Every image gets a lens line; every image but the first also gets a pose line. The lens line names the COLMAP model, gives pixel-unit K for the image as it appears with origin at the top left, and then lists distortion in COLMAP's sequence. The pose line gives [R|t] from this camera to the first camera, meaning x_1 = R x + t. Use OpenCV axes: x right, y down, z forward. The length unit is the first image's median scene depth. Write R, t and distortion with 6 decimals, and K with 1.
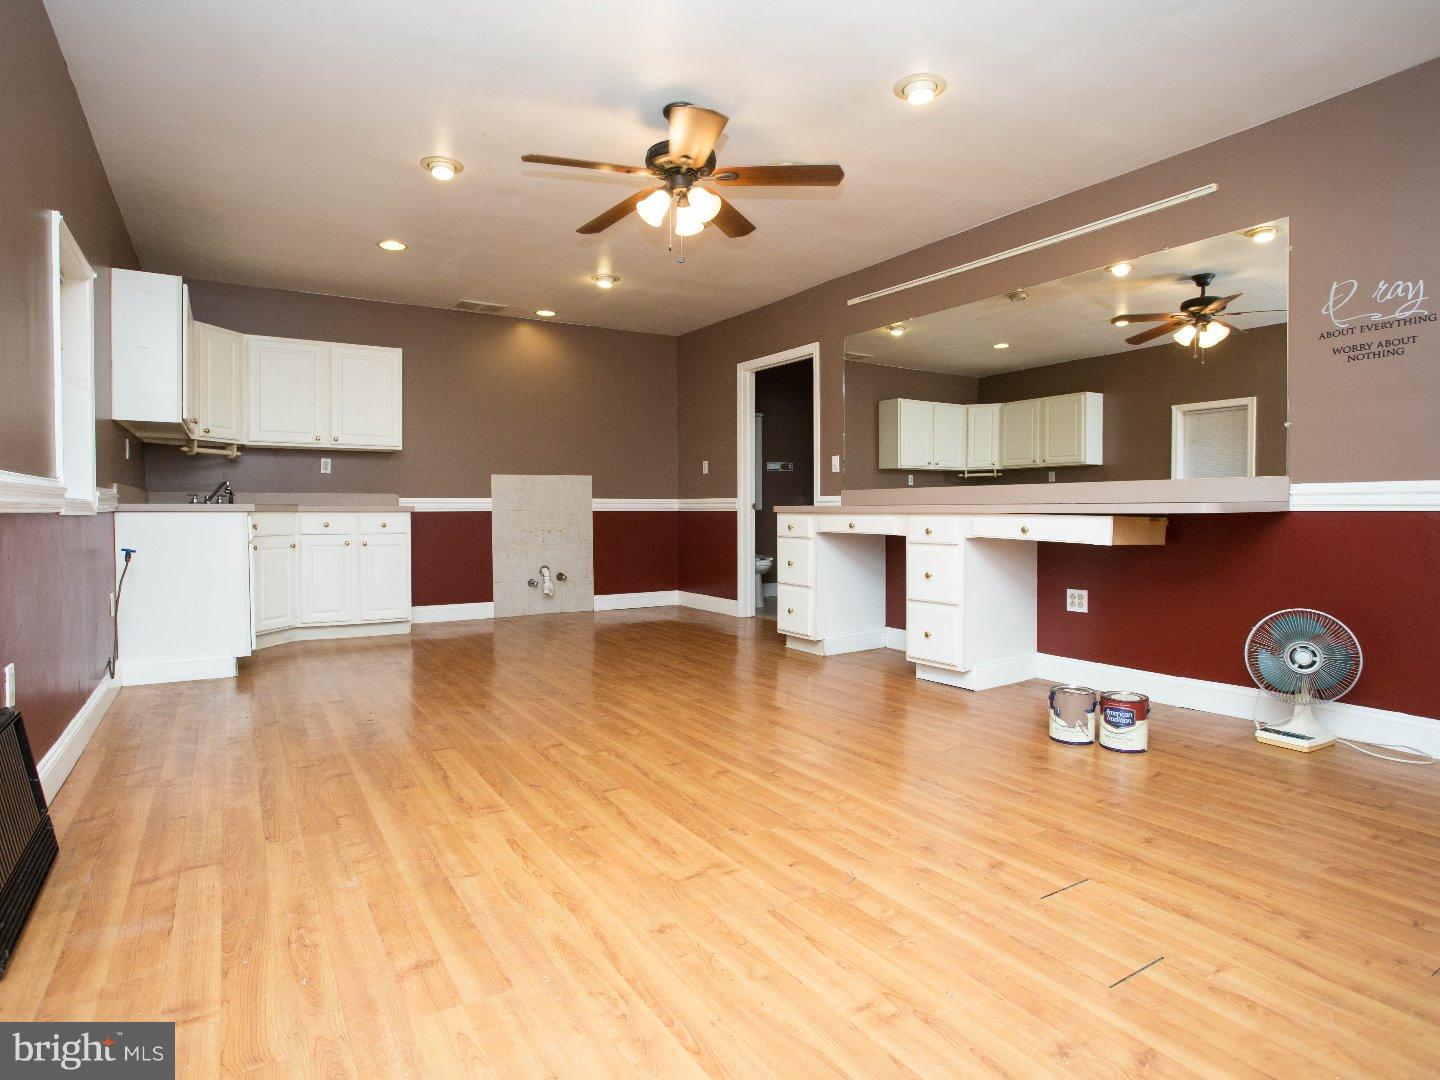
lens RADIAL K [[786.1, 0, 718.9], [0, 786.1, 531.1], [0, 0, 1]] dist [-0.008803, 0.001652]
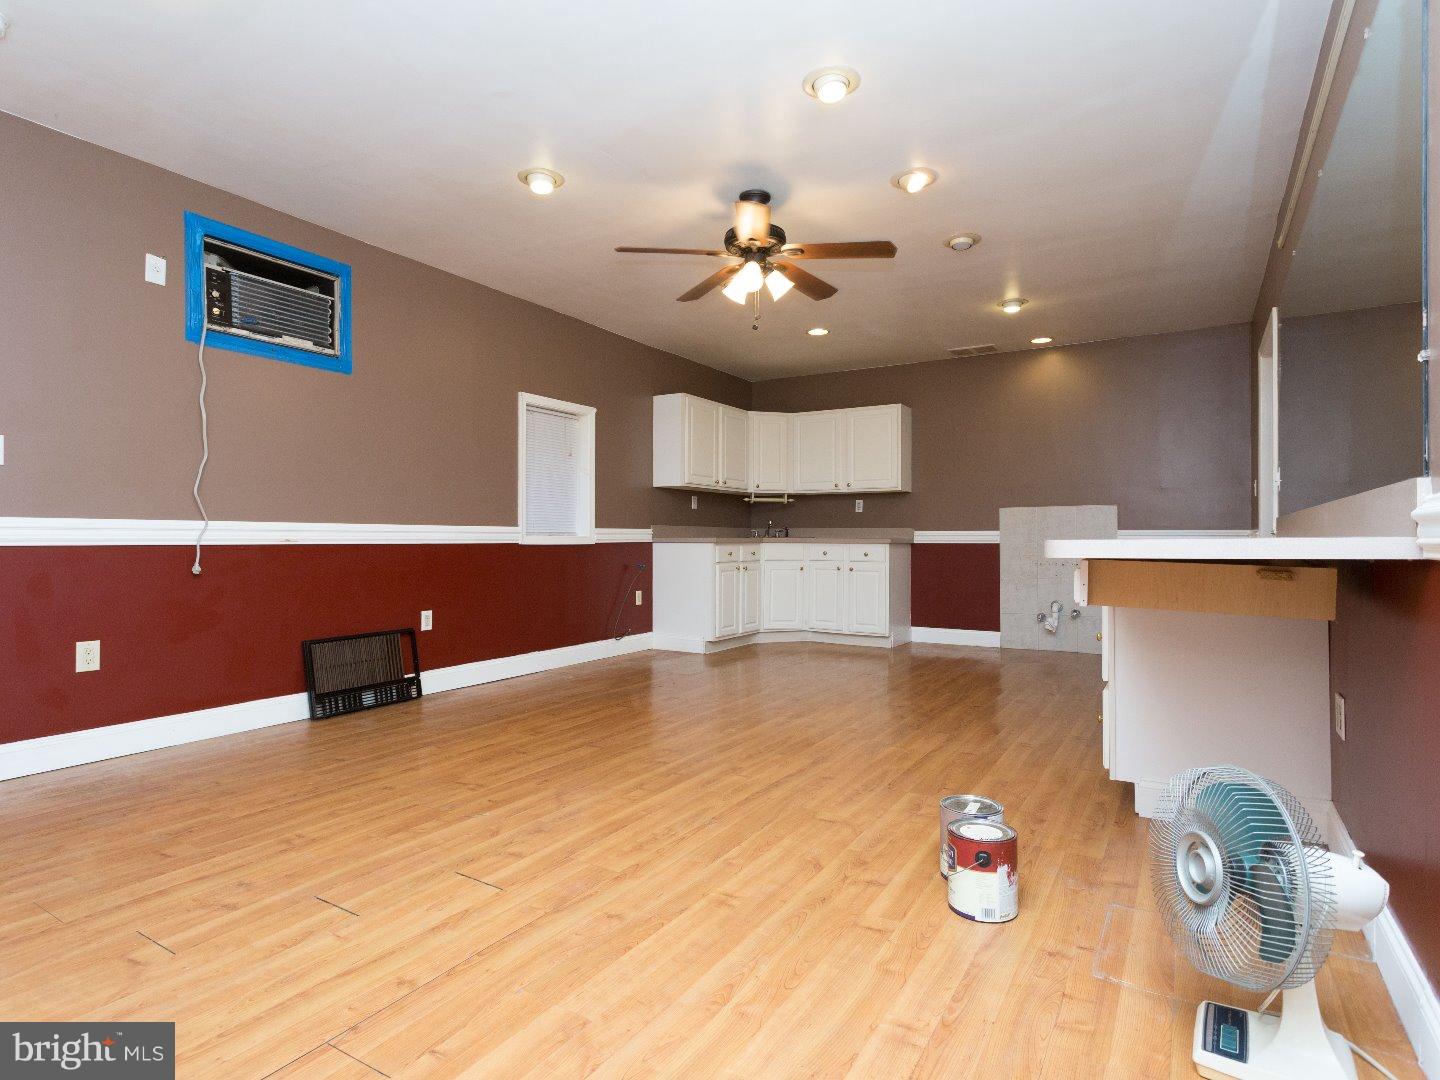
lens RADIAL K [[736.1, 0, 687.1], [0, 736.1, 557.2], [0, 0, 1]] dist [-0.038288, 0.021387]
pose [[0.468078, 0.023021, -0.883387, 0.486995], [-0.029902, 0.999501, 0.010203, -0.006805], [0.883181, 0.021640, 0.468533, 0.250528]]
